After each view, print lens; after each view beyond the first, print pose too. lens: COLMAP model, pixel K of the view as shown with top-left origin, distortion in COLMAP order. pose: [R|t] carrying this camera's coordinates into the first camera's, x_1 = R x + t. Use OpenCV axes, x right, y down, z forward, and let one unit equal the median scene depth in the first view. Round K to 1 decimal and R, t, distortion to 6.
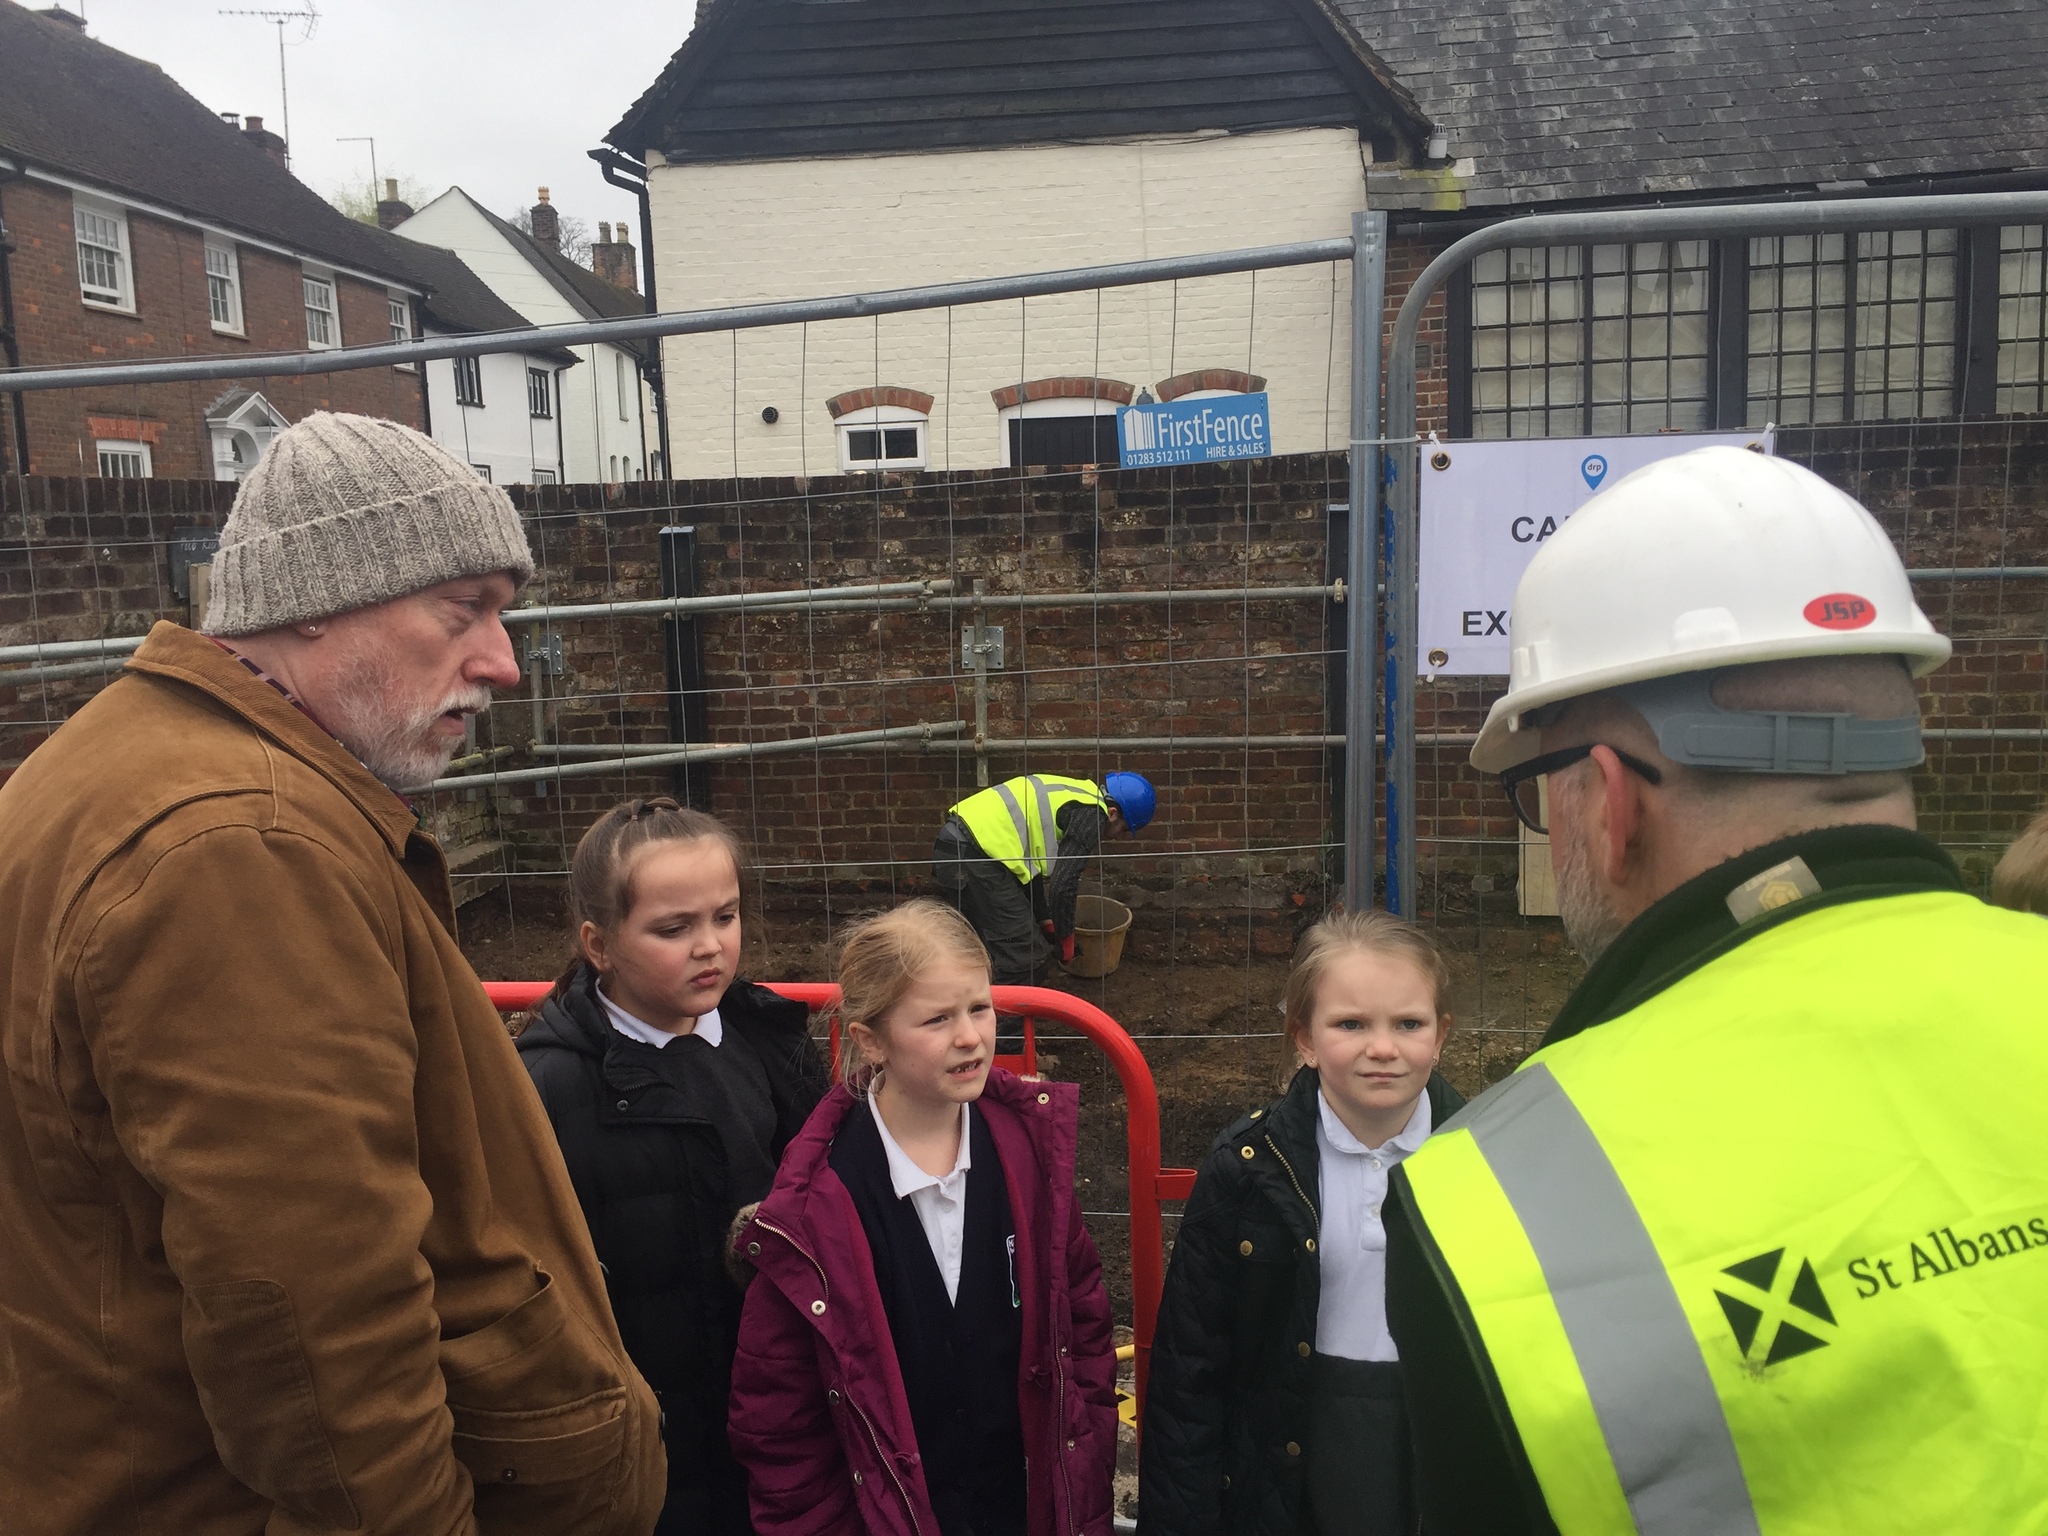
lens RADIAL K [[1716.4, 0, 1021.8], [0, 1716.4, 754.0], [0, 0, 1]] dist [0.070562, -0.100847]
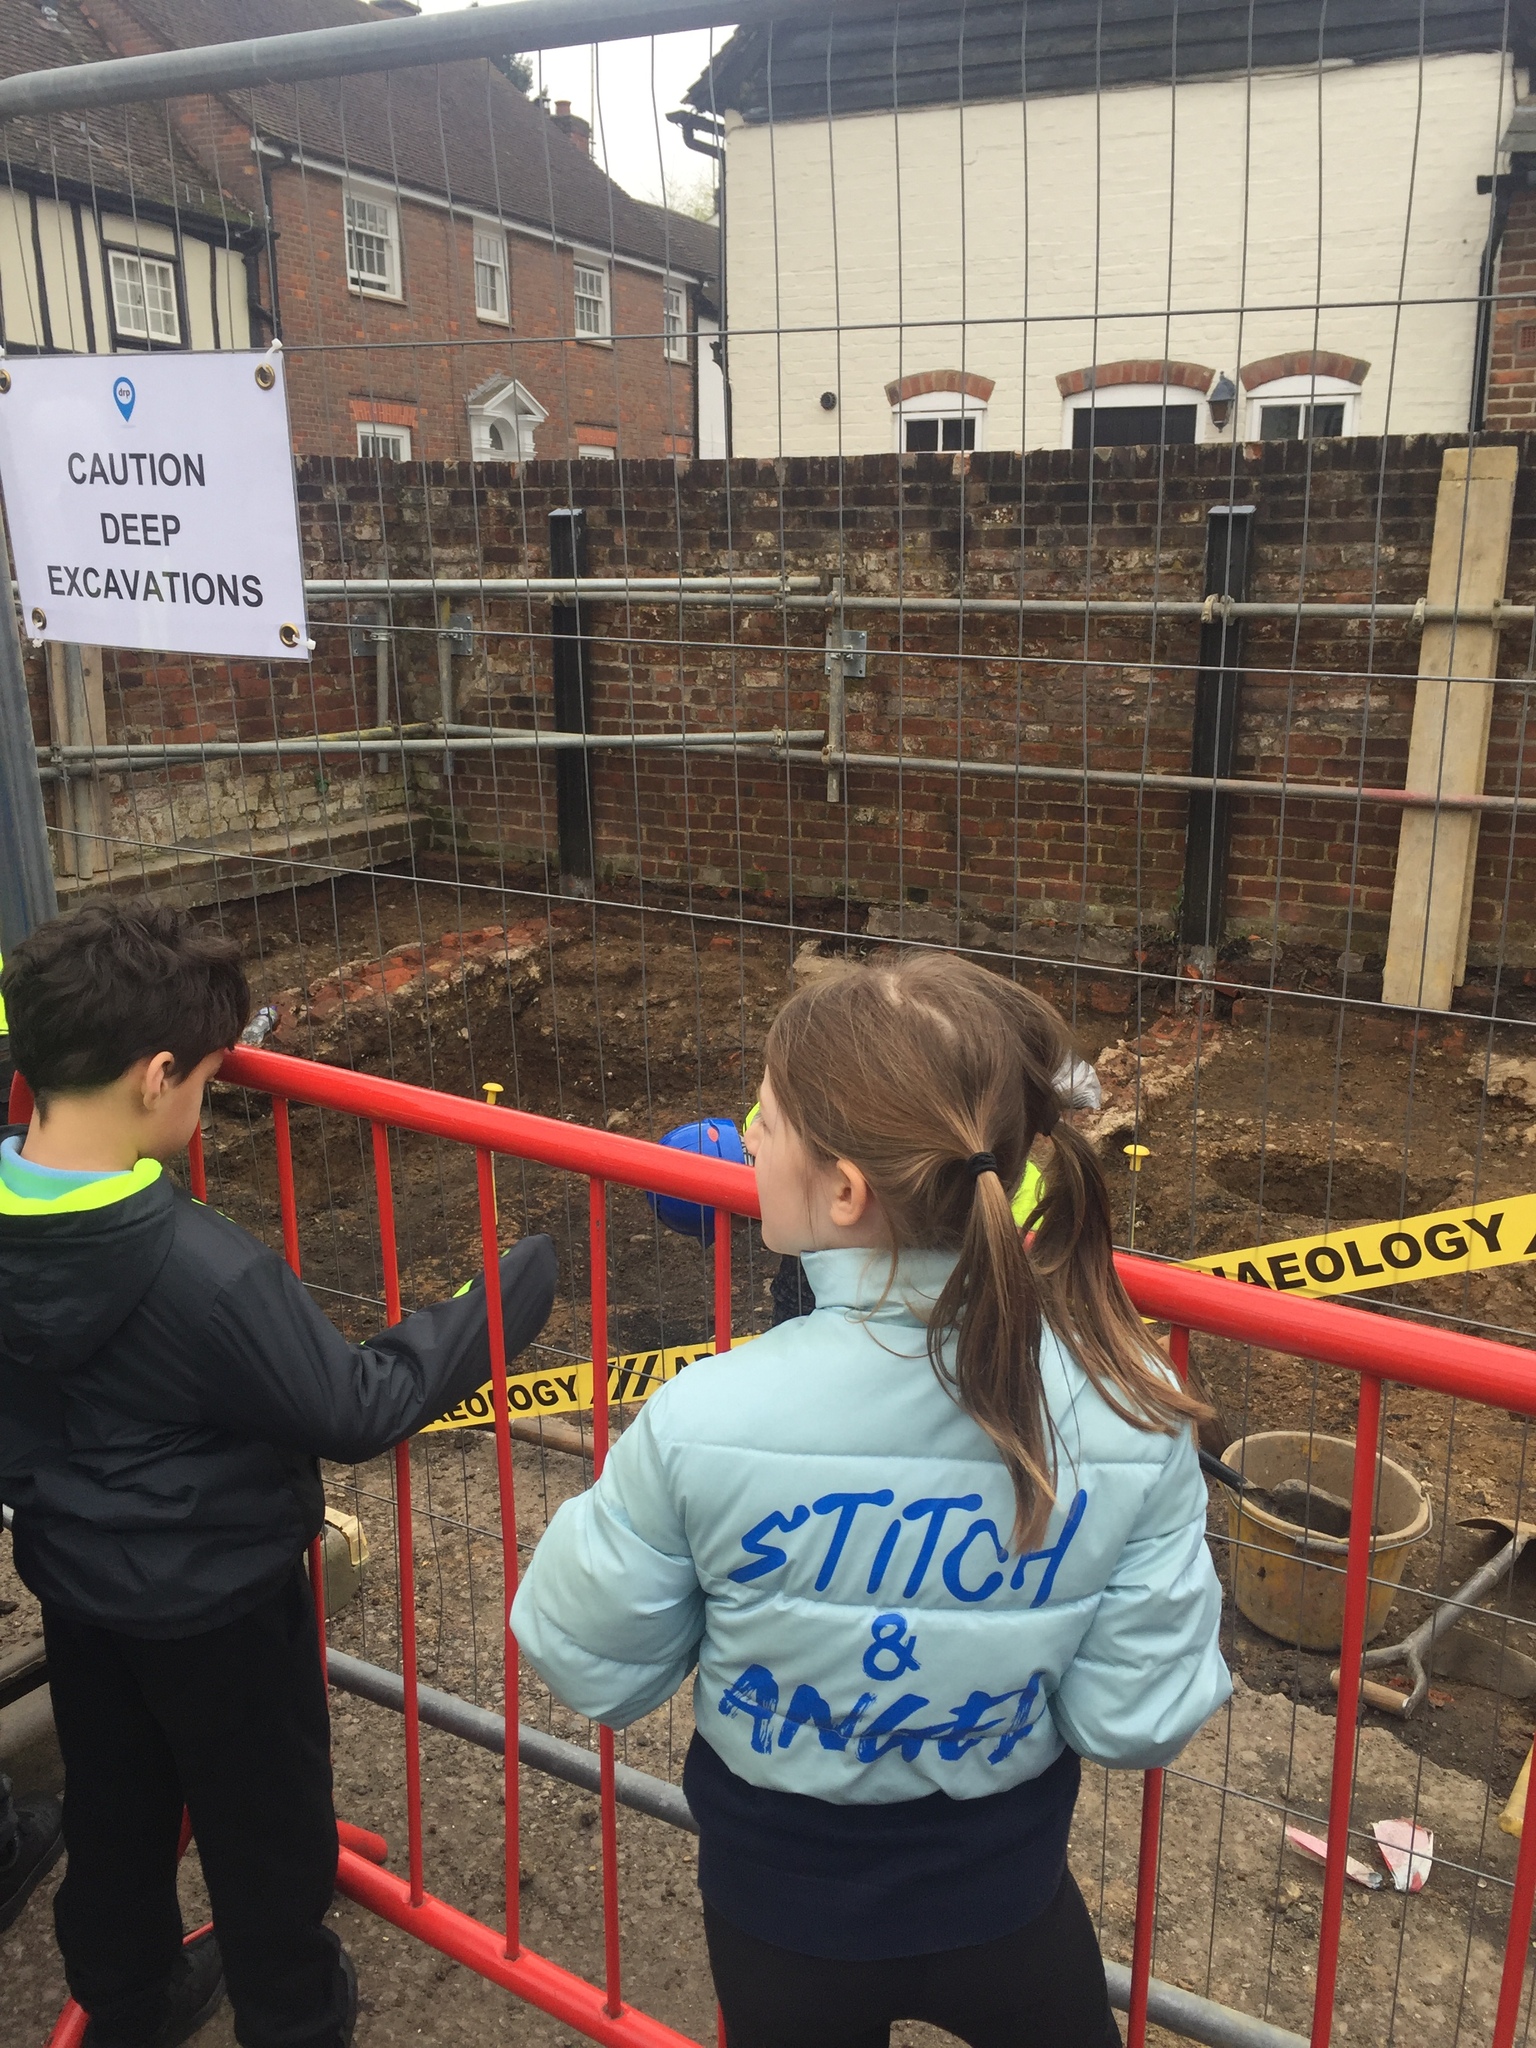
lens RADIAL K [[1716.4, 0, 798.3], [0, 1716.4, 1000.3], [0, 0, 1]] dist [0.070562, -0.100847]
pose [[0.942610, 0.123265, -0.310310, 0.266225], [-0.081587, 0.986219, 0.143928, -0.008078], [0.323775, -0.110351, 0.939677, 0.086122]]
